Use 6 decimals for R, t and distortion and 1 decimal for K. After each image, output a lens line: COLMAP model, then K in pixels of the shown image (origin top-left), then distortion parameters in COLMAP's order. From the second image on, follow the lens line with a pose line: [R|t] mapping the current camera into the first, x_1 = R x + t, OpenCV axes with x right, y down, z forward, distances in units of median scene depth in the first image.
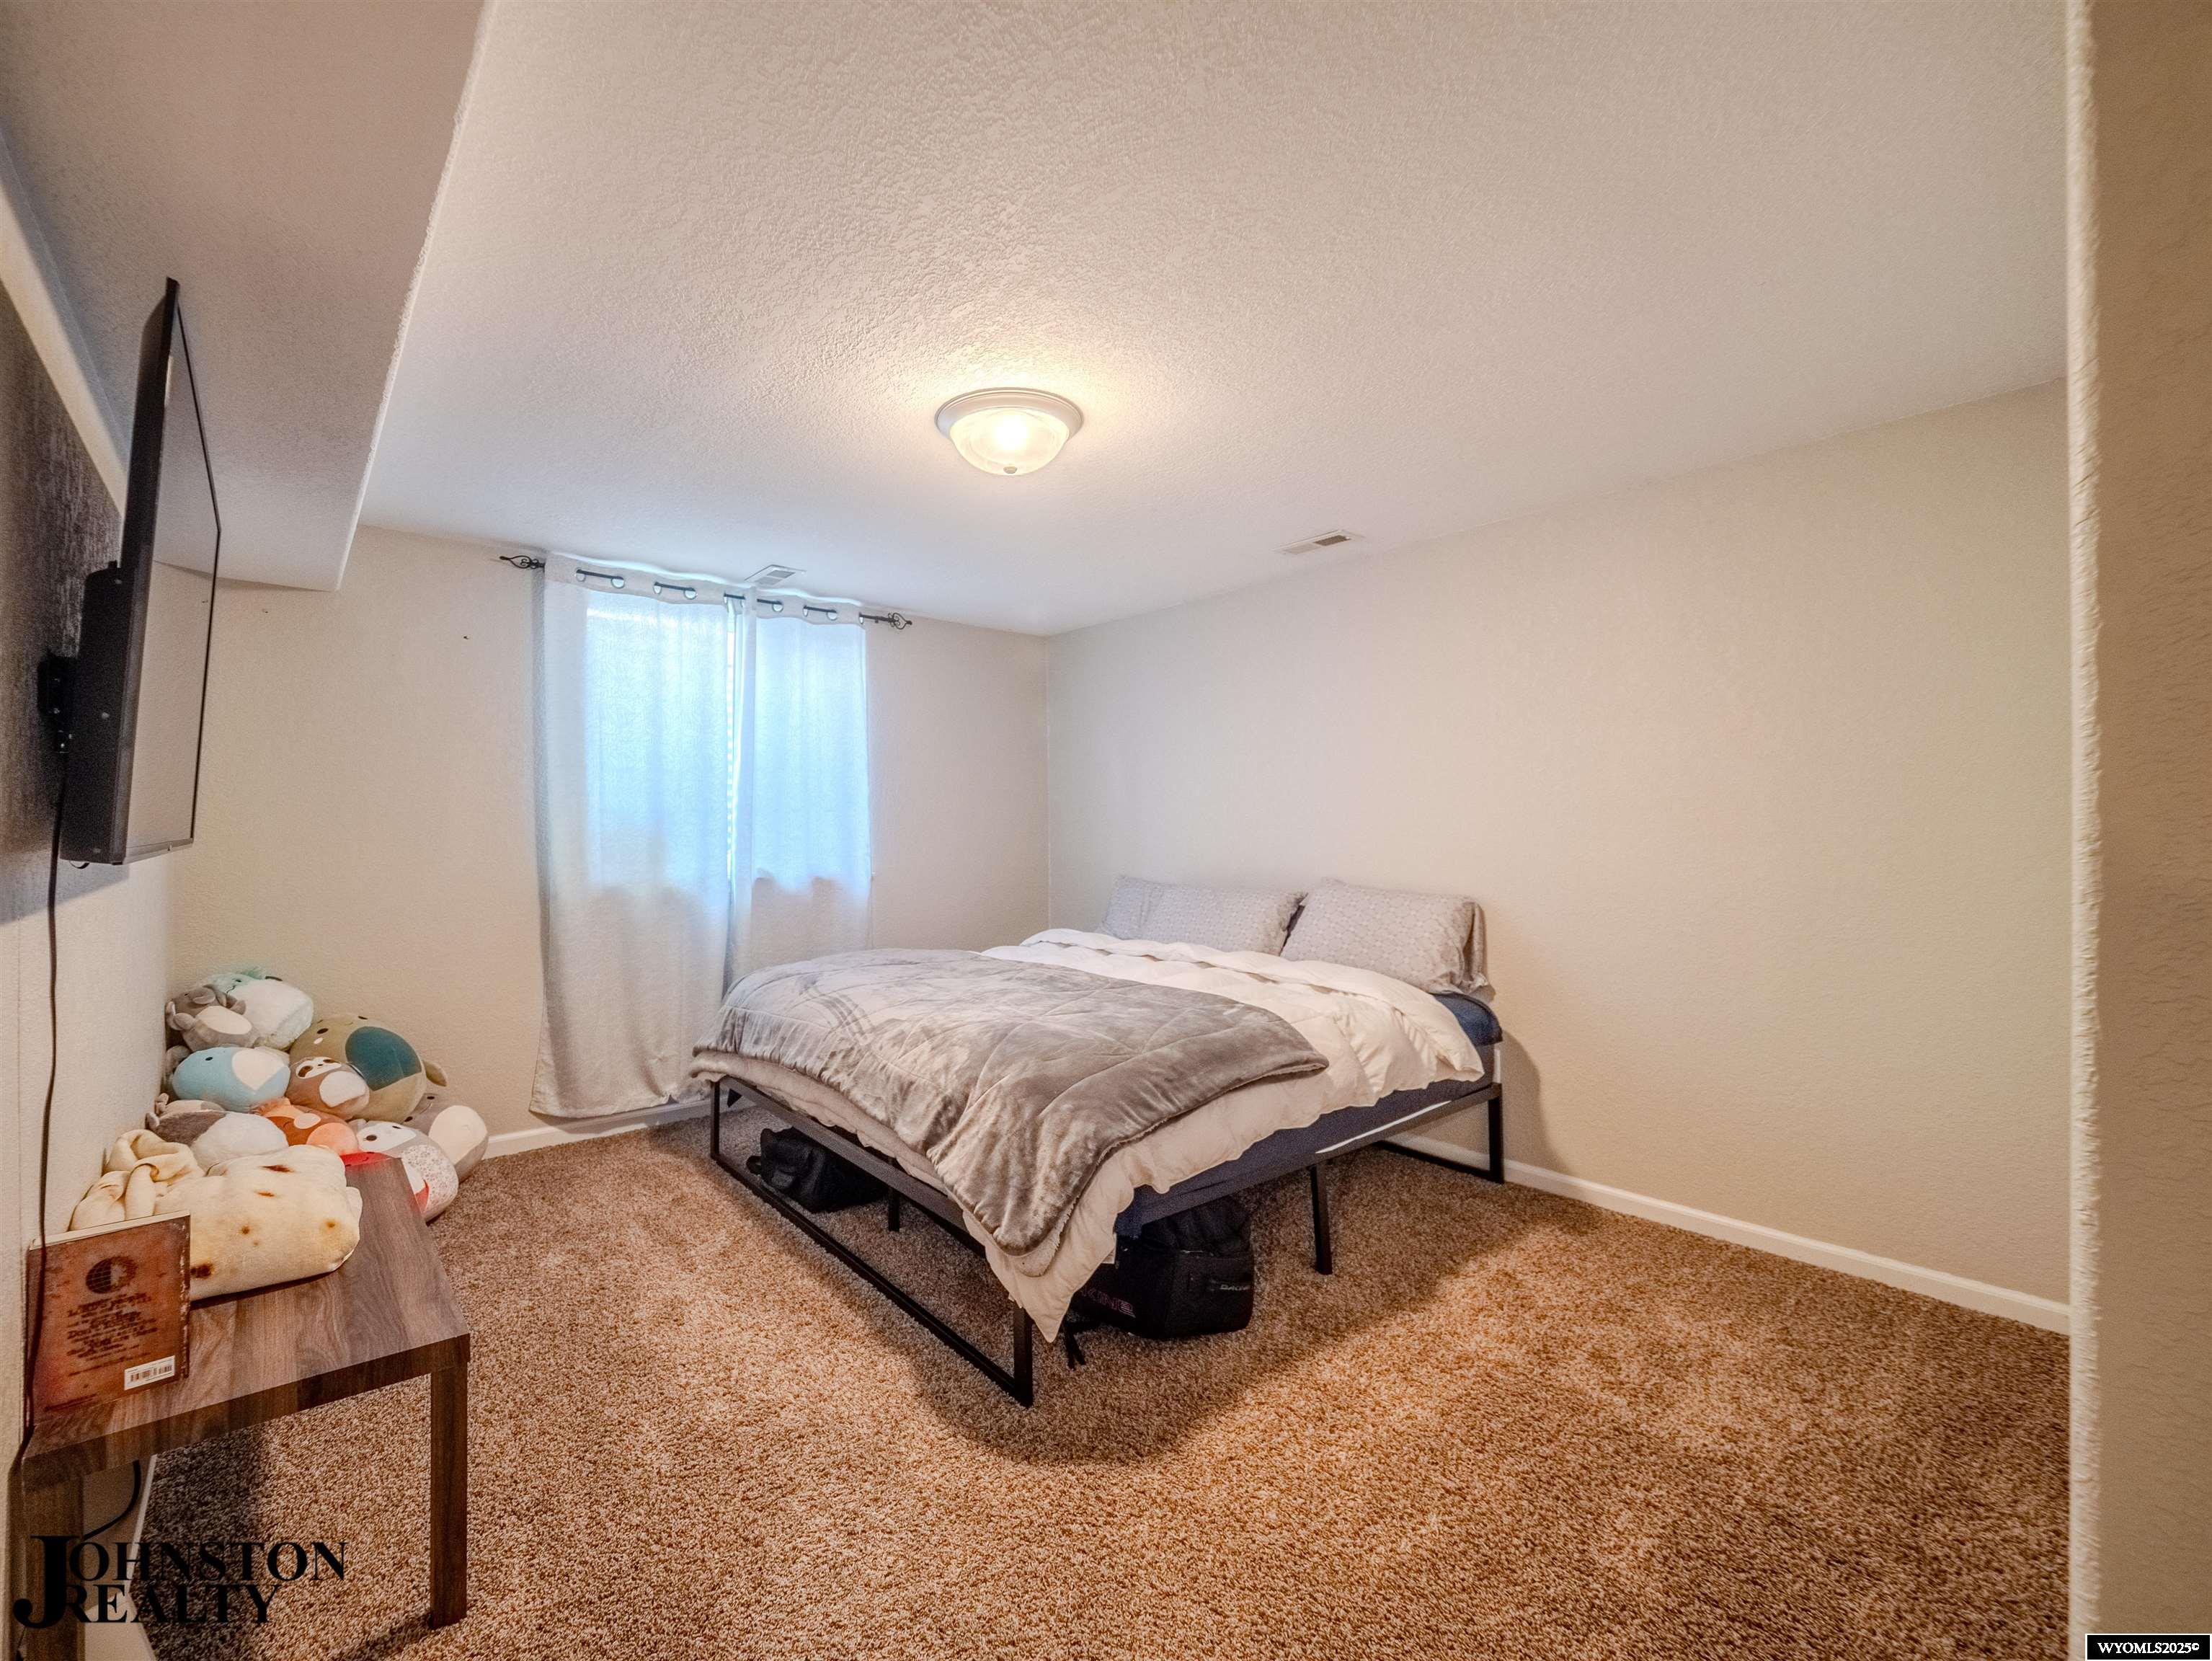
lens RADIAL K [[921.0, 0, 1106.0], [0, 921.0, 830.5], [0, 0, 1]] dist [0.001059, 0.000113]
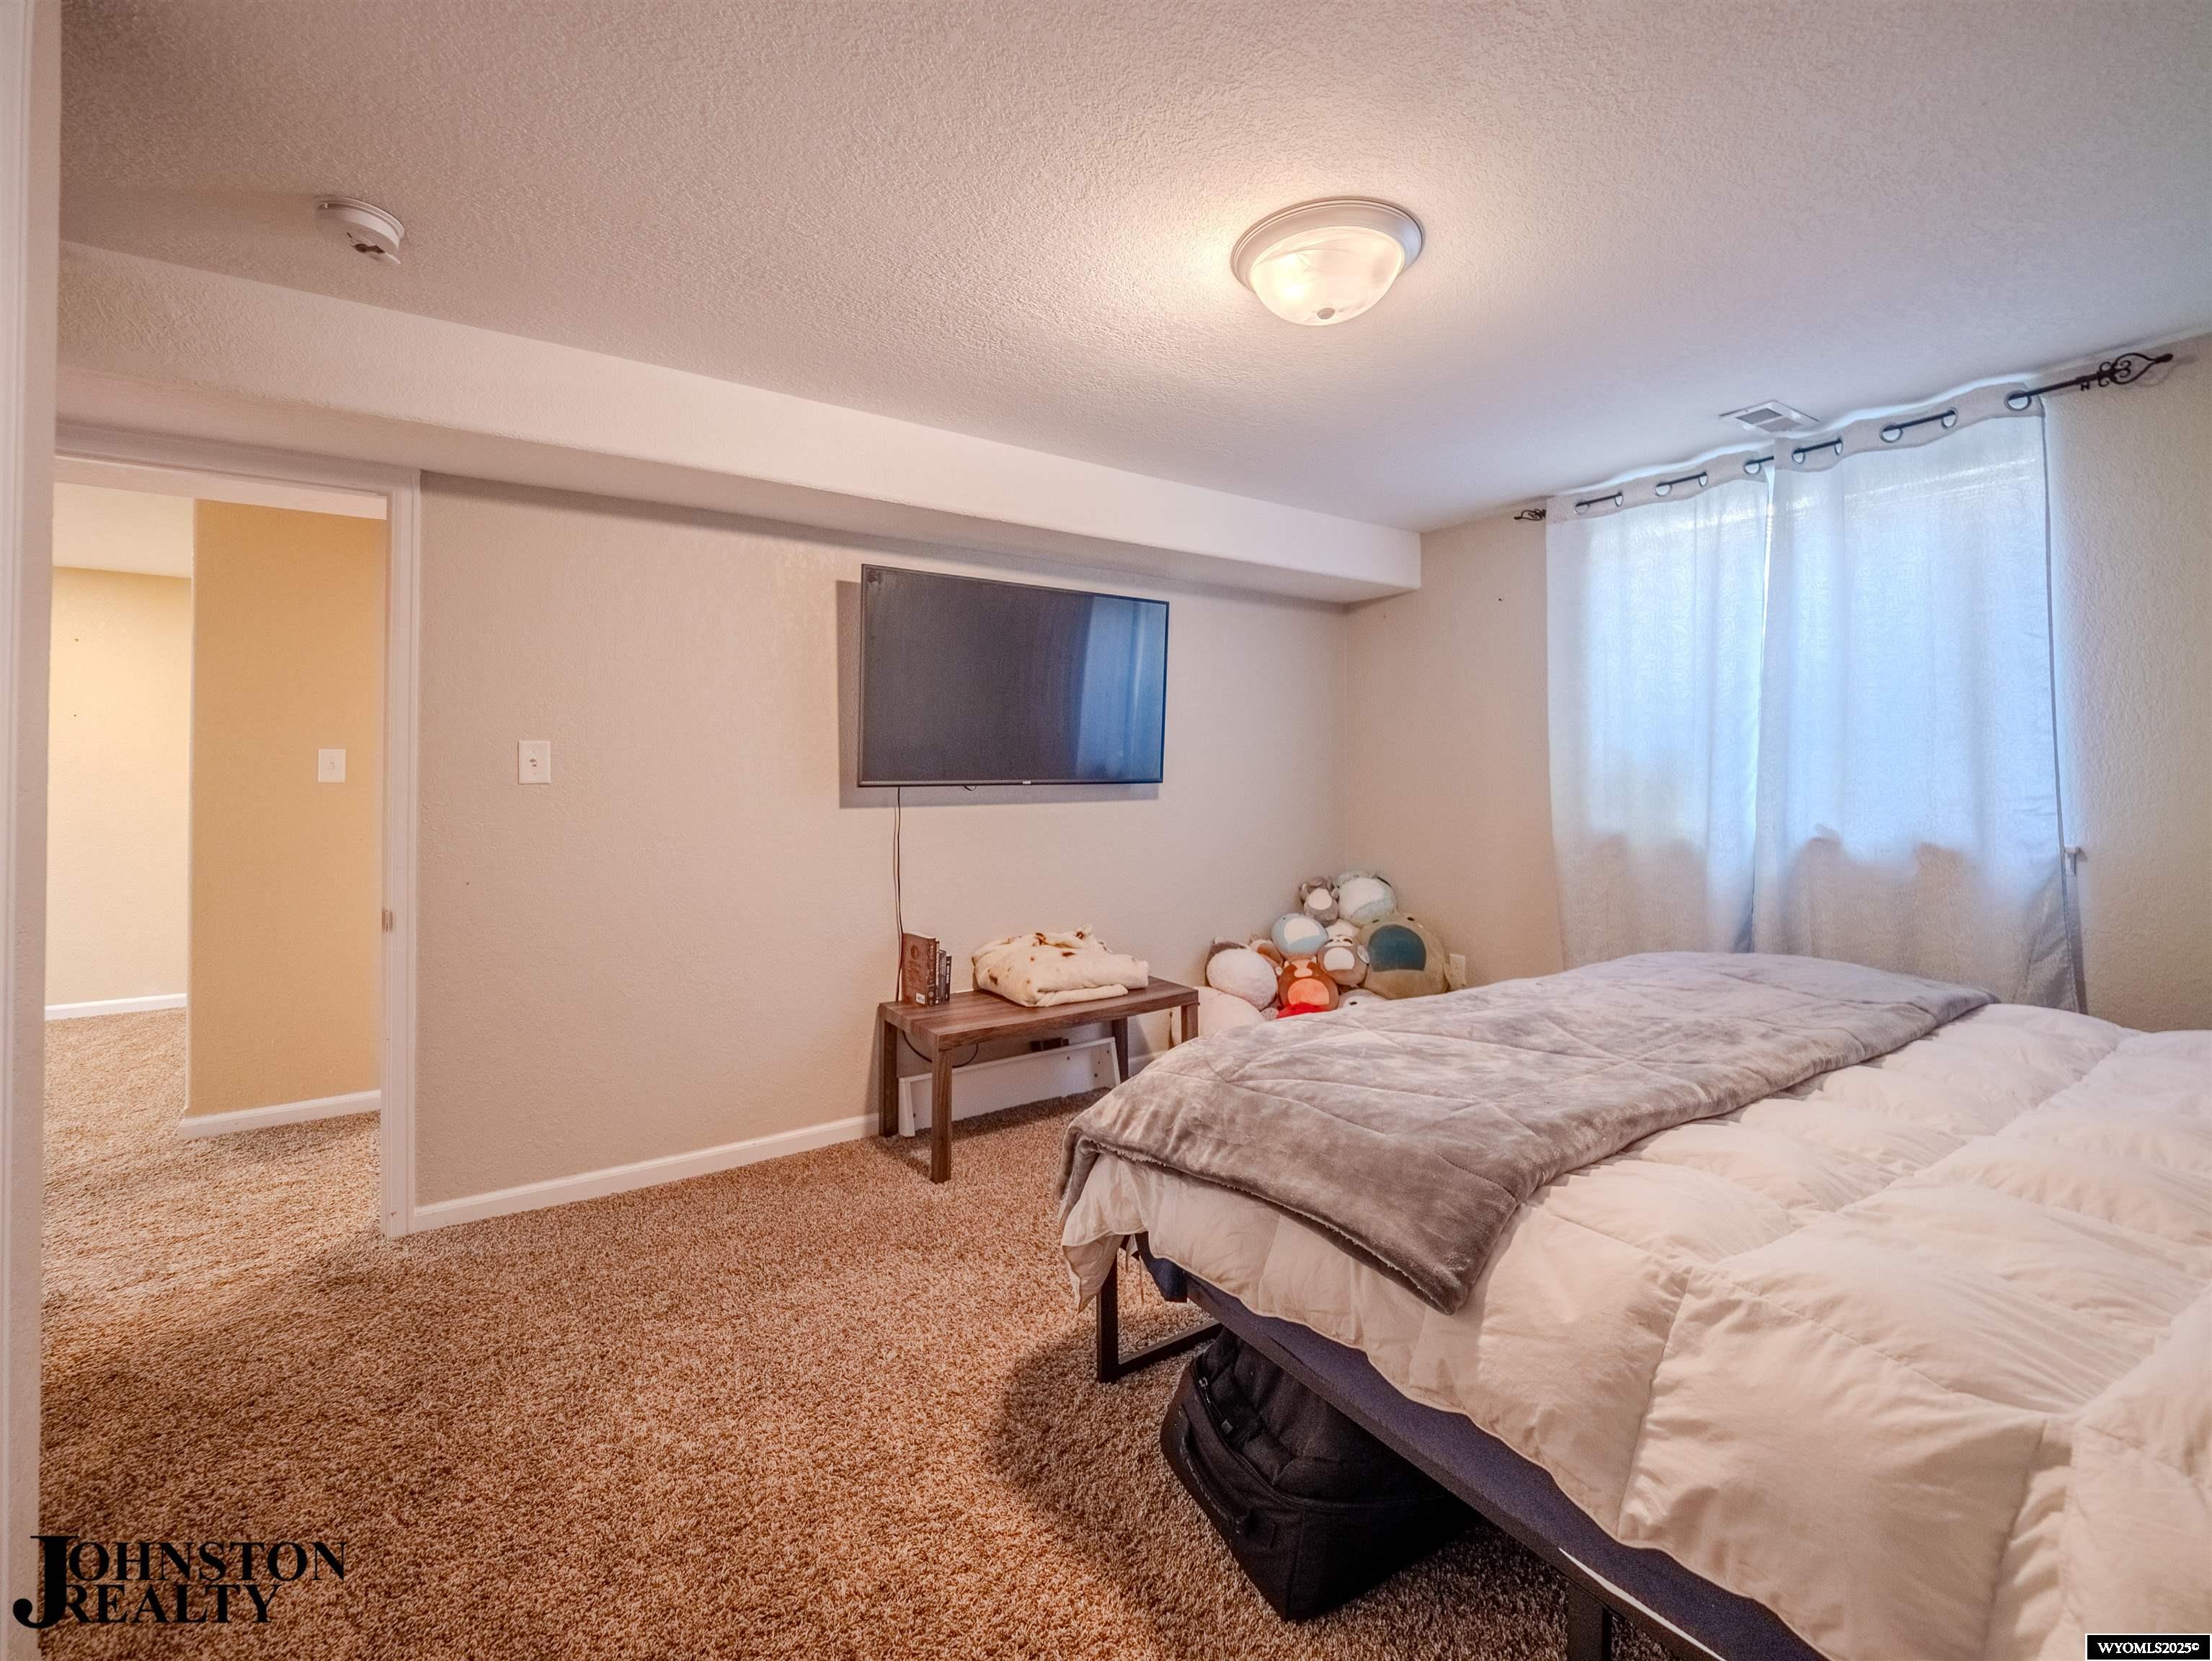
lens RADIAL K [[987.0, 0, 1099.4], [0, 987.0, 761.6], [0, 0, 1]] dist [-0.000486, -0.000206]
pose [[-0.130650, -0.012723, -0.991347, 0.509773], [0.004728, 0.999898, -0.013456, 0.000854], [0.991417, -0.006445, -0.130577, 0.621853]]
